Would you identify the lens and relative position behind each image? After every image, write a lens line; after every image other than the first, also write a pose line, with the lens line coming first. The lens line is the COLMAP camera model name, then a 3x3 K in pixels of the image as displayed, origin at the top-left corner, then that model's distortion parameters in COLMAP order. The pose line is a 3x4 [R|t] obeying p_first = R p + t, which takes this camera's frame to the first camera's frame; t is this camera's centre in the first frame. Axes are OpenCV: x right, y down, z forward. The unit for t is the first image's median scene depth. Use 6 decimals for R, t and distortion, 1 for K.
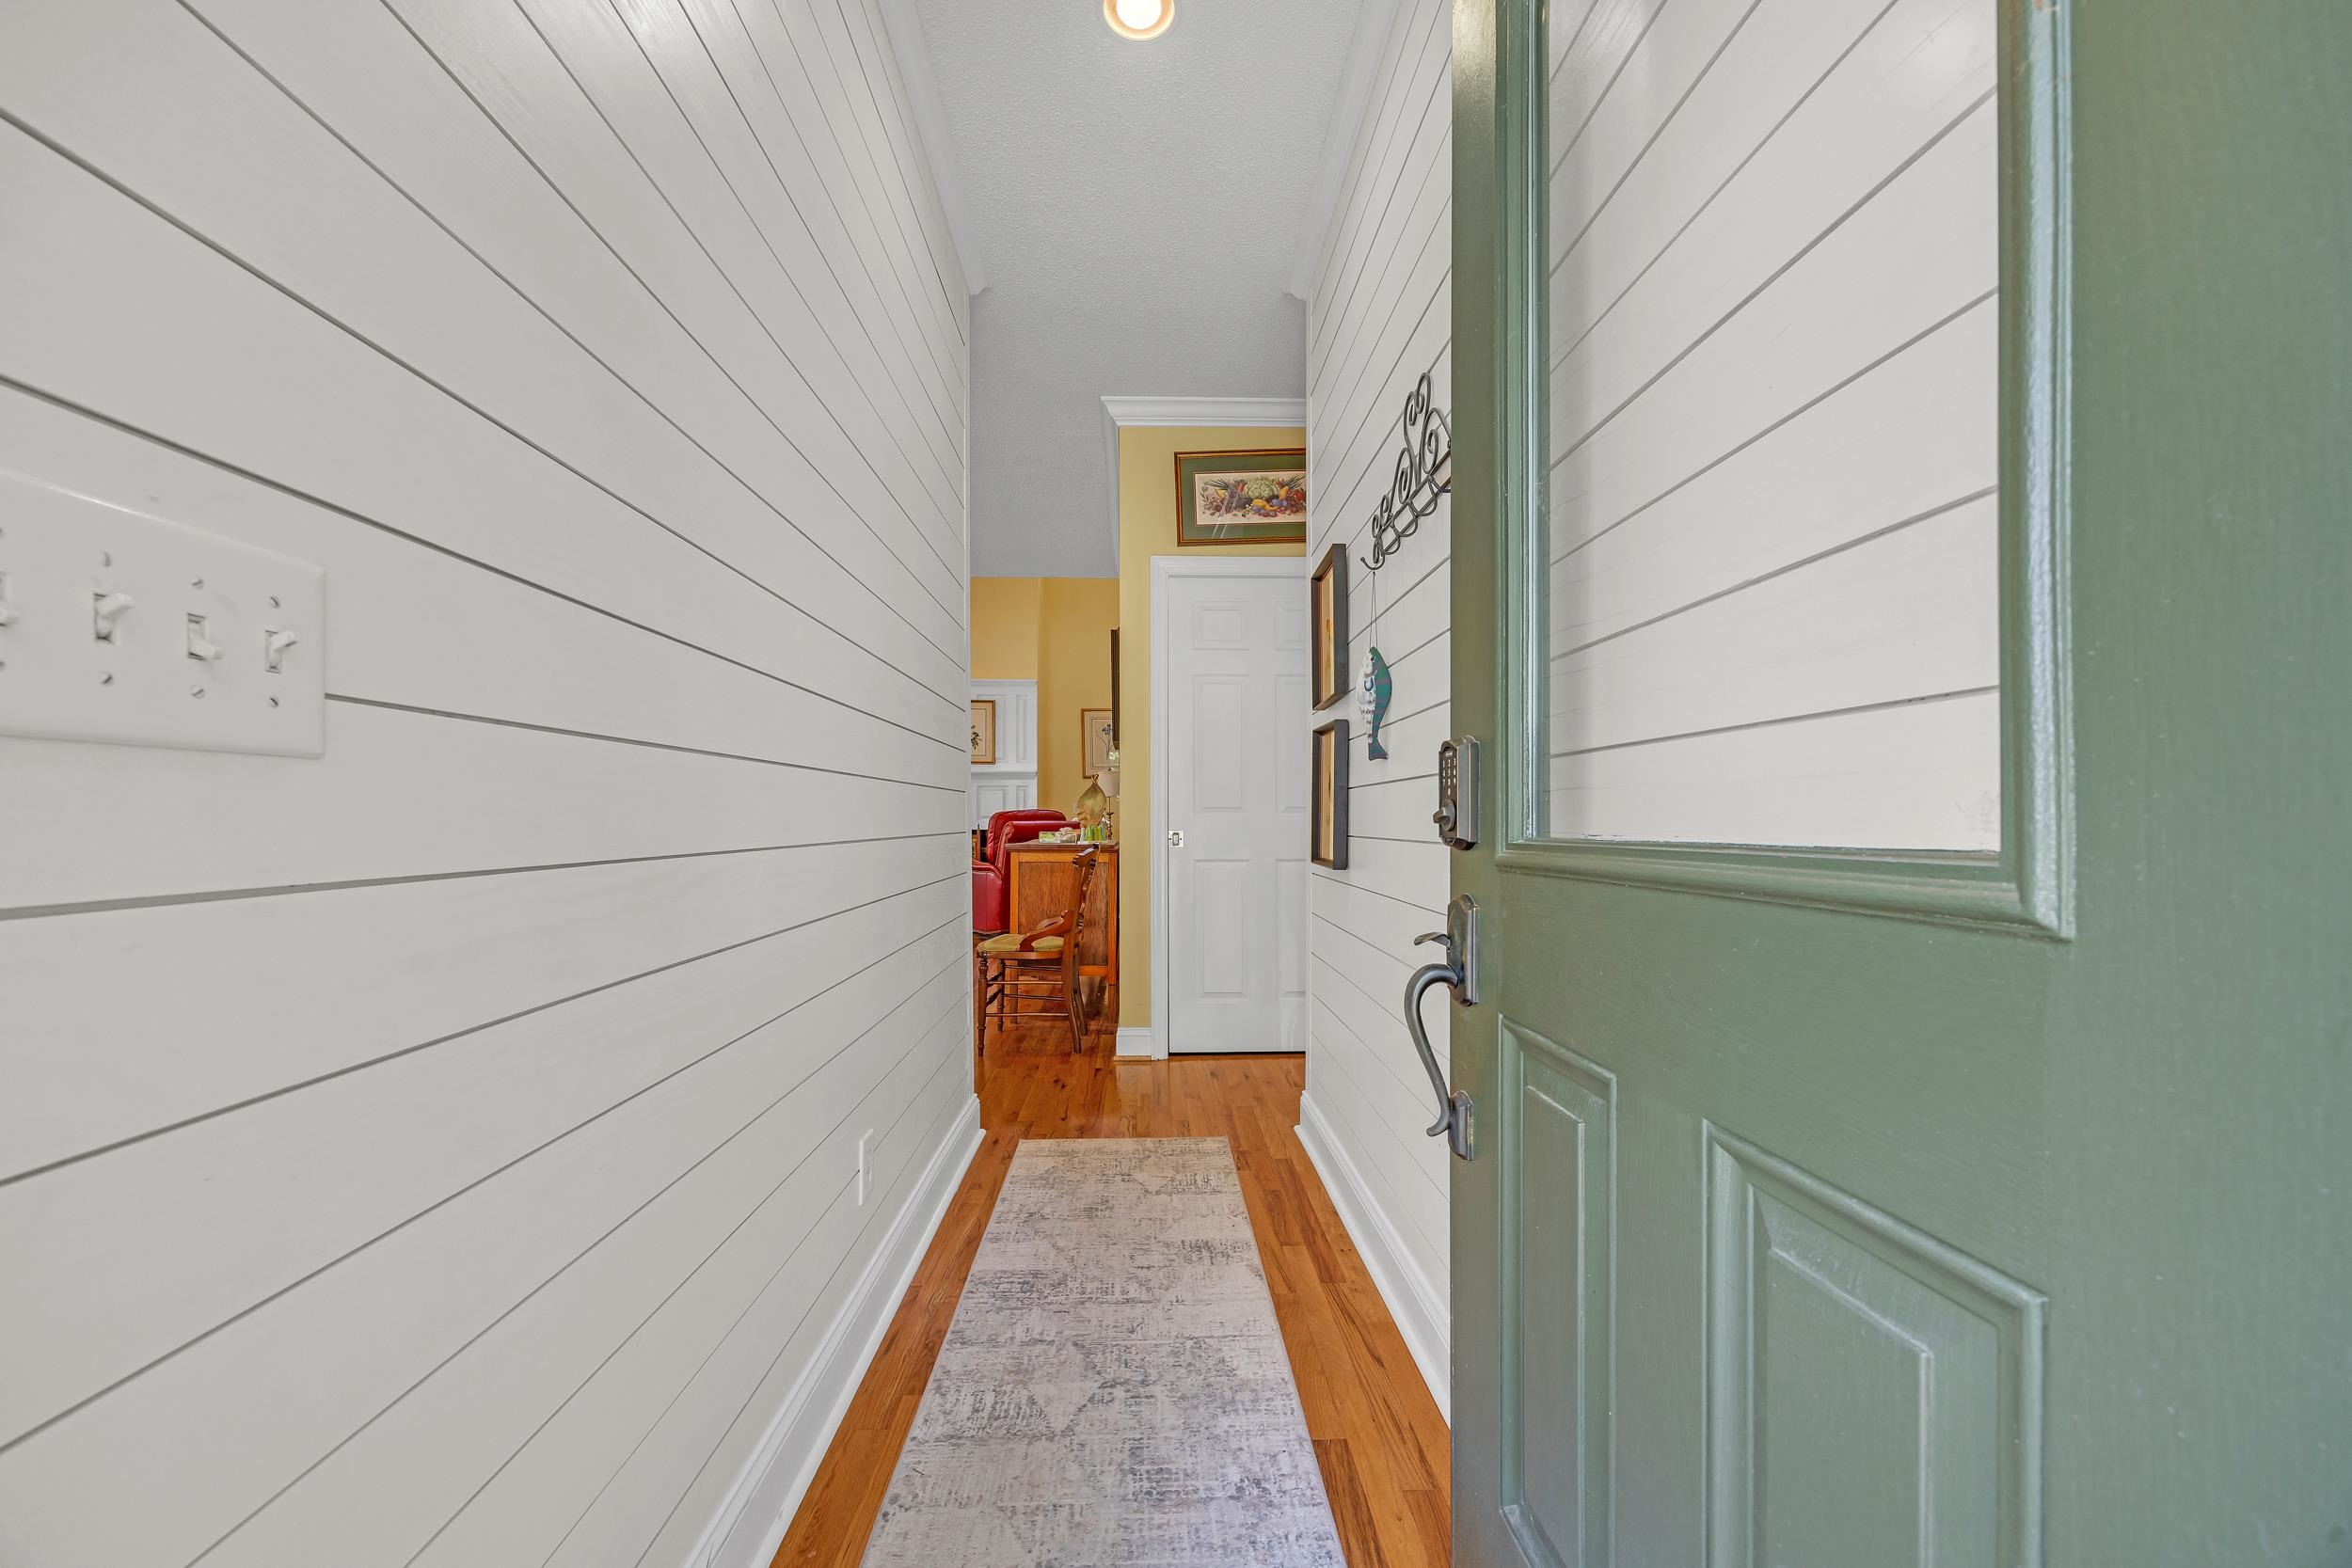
lens RADIAL K [[908.8, 0, 1170.2], [0, 908.8, 802.9], [0, 0, 1]] dist [-0.002303, 0.000406]
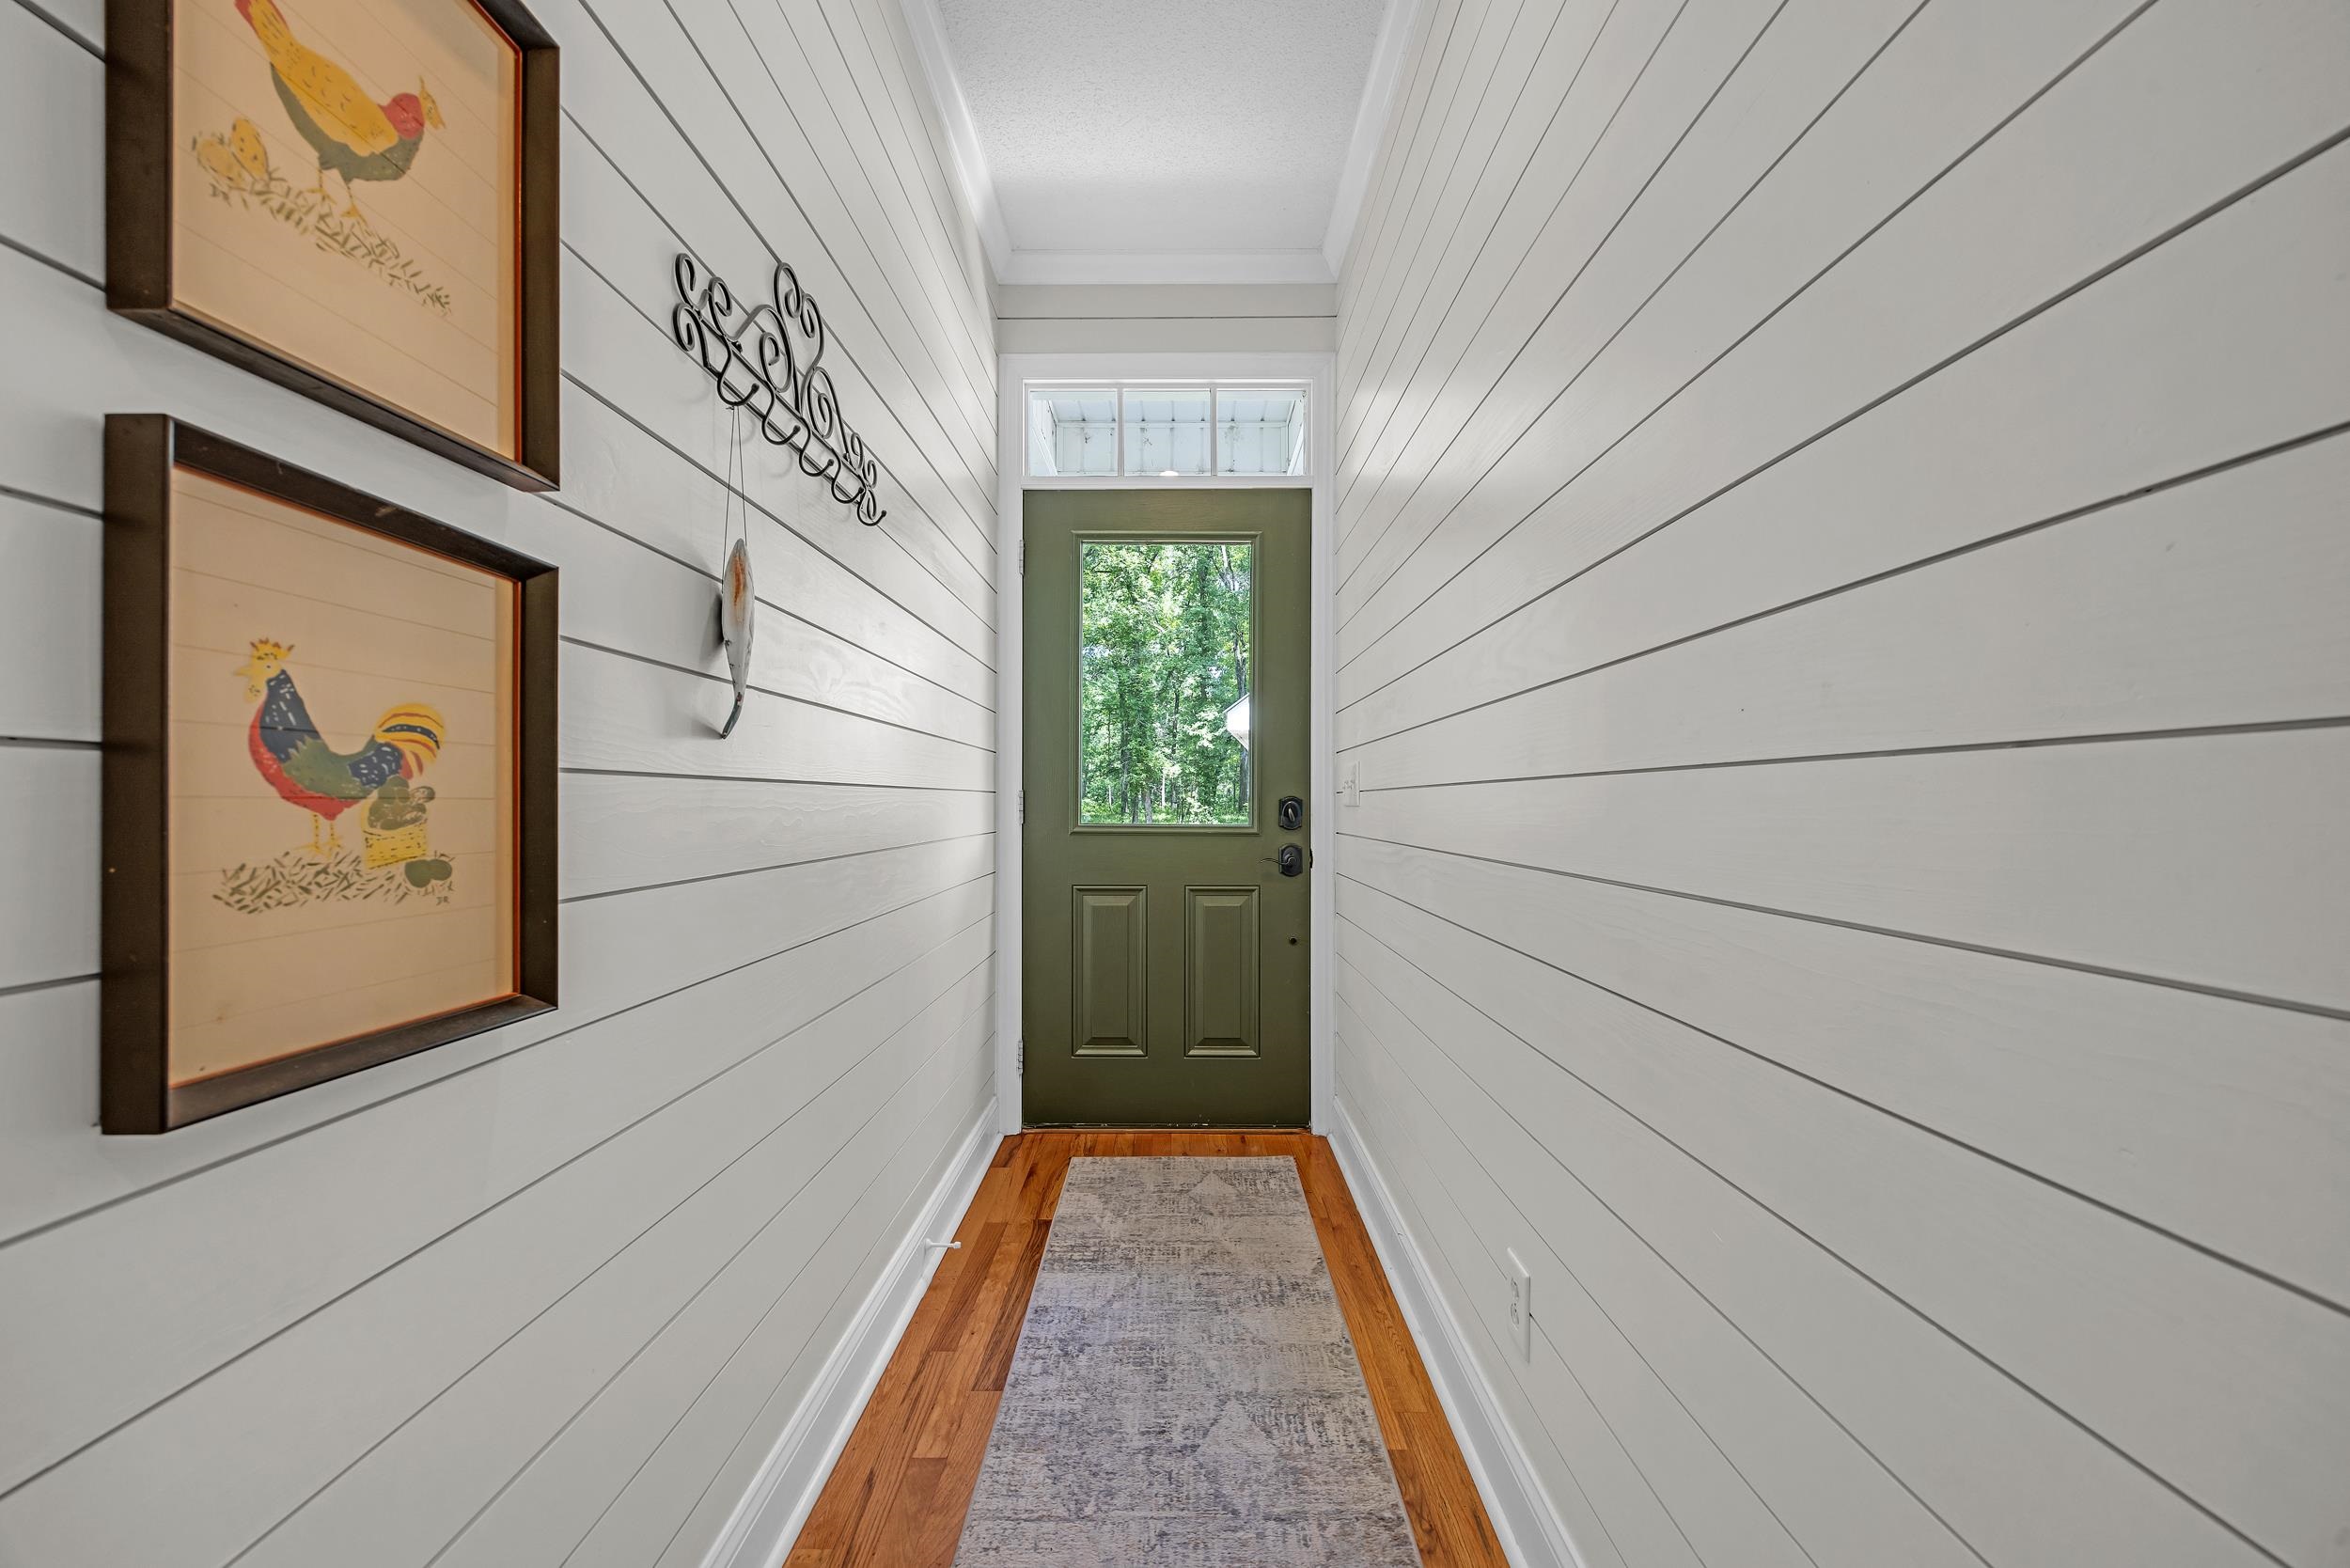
lens RADIAL K [[908.2, 0, 1173.7], [0, 908.2, 797.2], [0, 0, 1]] dist [-0.002303, 0.000406]
pose [[-0.999046, -0.004202, 0.043471, -0.097025], [-0.004934, 0.999847, -0.016763, -0.004320], [-0.043394, -0.016961, -0.998914, 2.098888]]
